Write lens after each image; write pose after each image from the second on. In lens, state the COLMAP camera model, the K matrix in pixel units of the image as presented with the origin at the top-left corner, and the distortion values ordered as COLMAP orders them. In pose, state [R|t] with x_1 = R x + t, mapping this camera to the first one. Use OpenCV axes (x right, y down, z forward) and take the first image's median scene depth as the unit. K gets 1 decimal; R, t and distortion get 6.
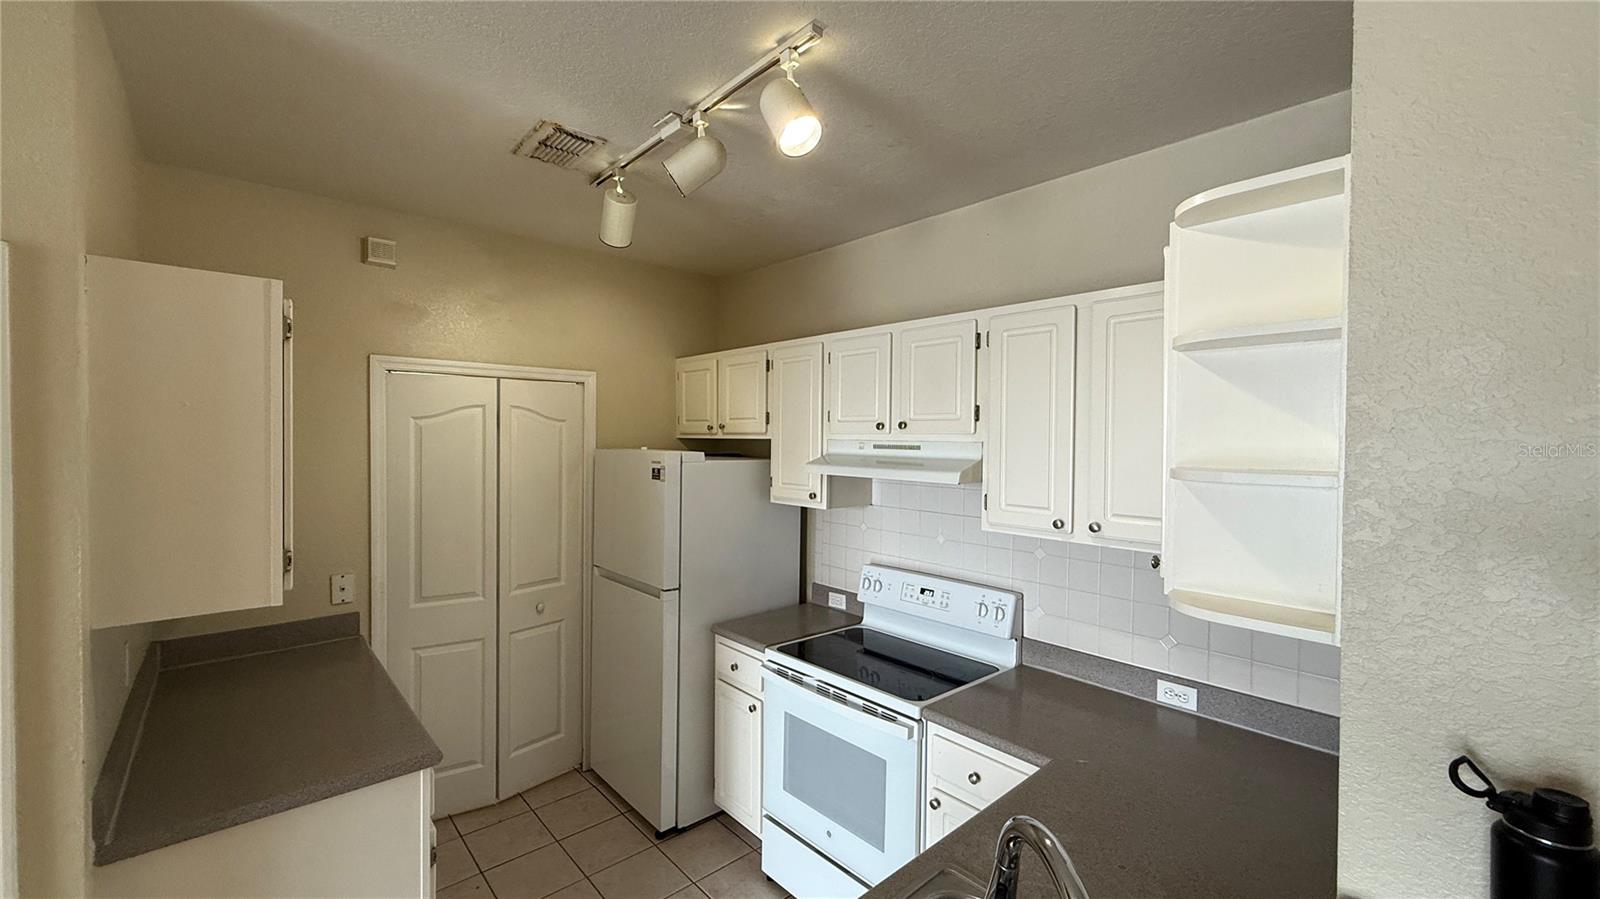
lens RADIAL K [[634.9, 0, 798.4], [0, 634.9, 450.5], [0, 0, 1]] dist [-0.006836, 0.000419]
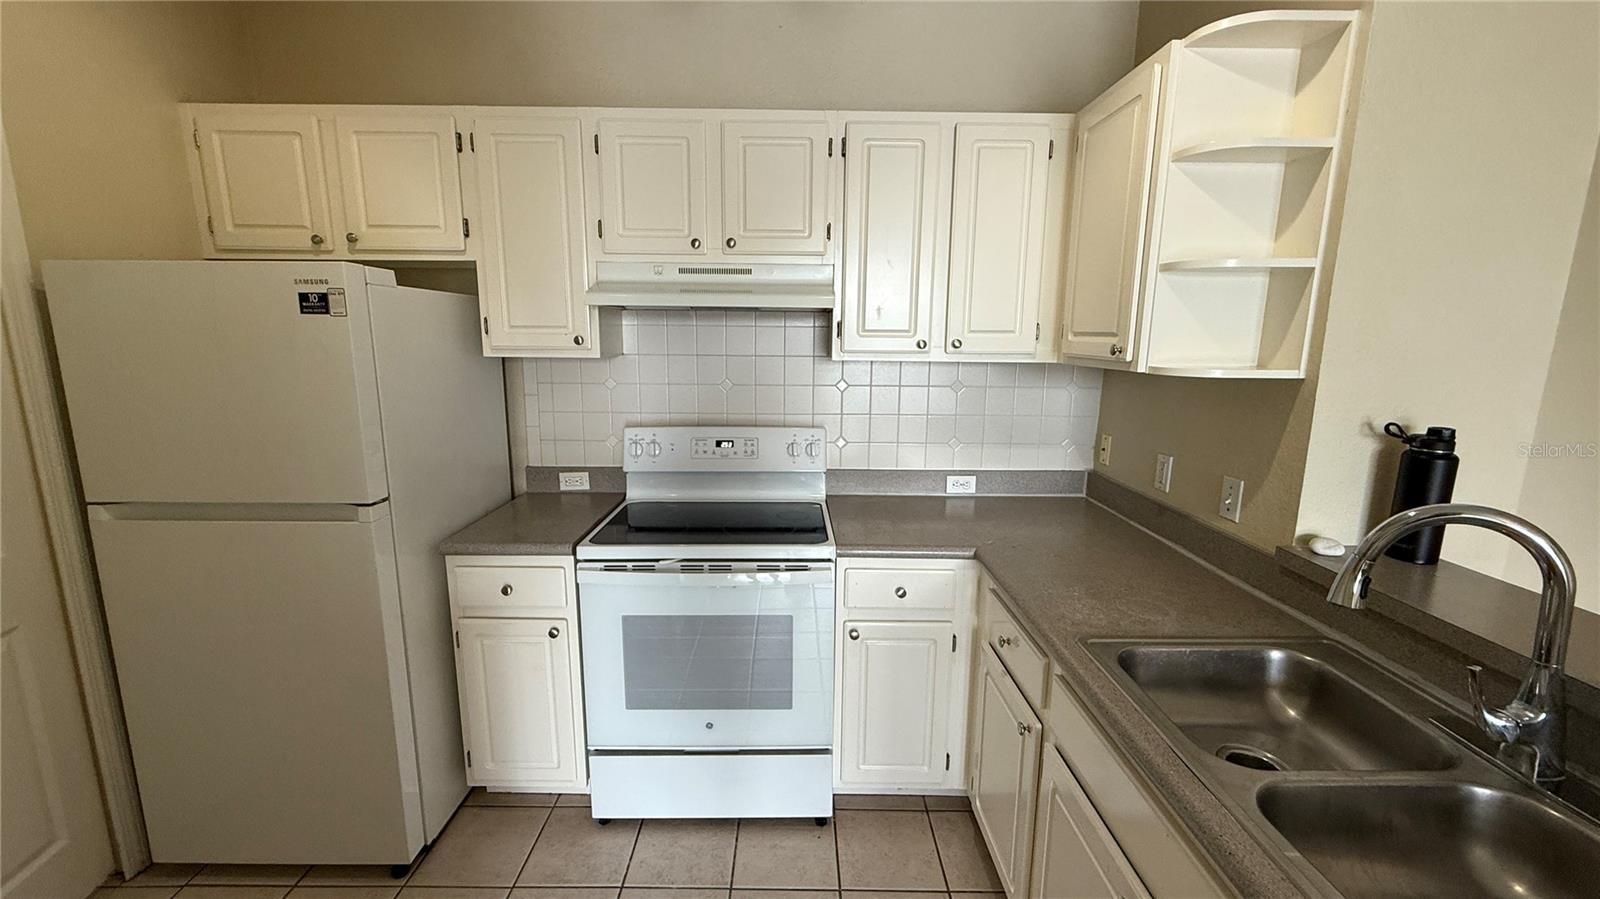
lens RADIAL K [[634.9, 0, 800.2], [0, 634.9, 448.6], [0, 0, 1]] dist [-0.006836, 0.000419]
pose [[0.661416, -0.138106, 0.737195, -0.396516], [0.012146, 0.984744, 0.173585, 0.076723], [-0.749921, -0.105858, 0.653003, 0.337955]]
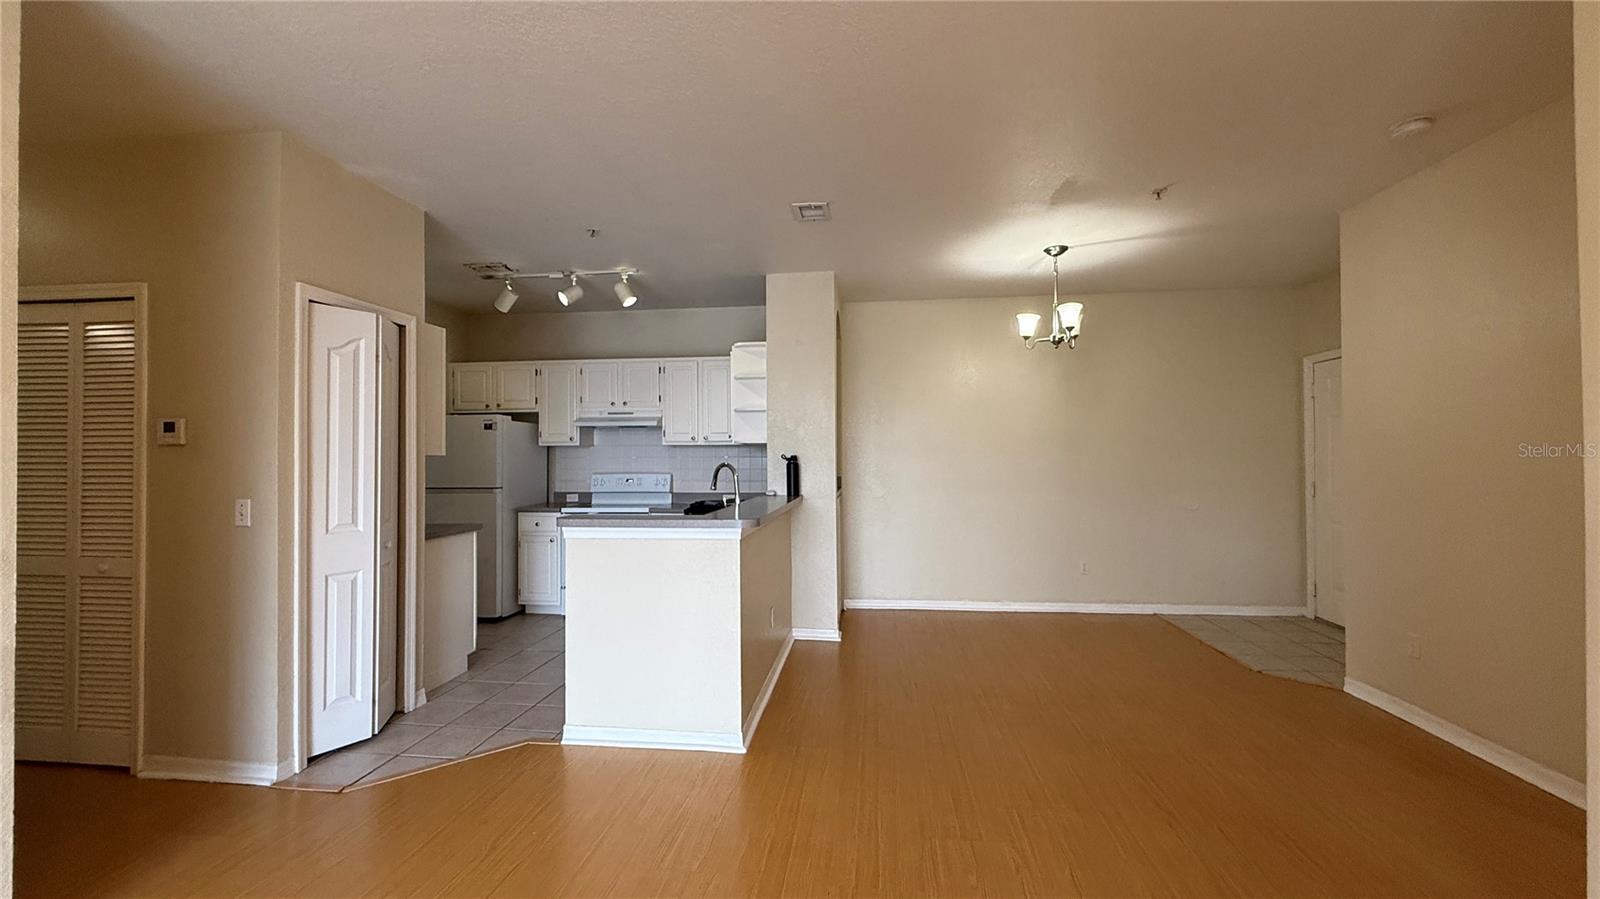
lens RADIAL K [[634.9, 0, 801.7], [0, 634.9, 448.3], [0, 0, 1]] dist [-0.006836, 0.000419]
pose [[0.752078, -0.002553, 0.659069, -0.817808], [0.024936, 0.999387, -0.024583, 0.182807], [-0.658602, 0.034923, 0.751681, -1.077373]]
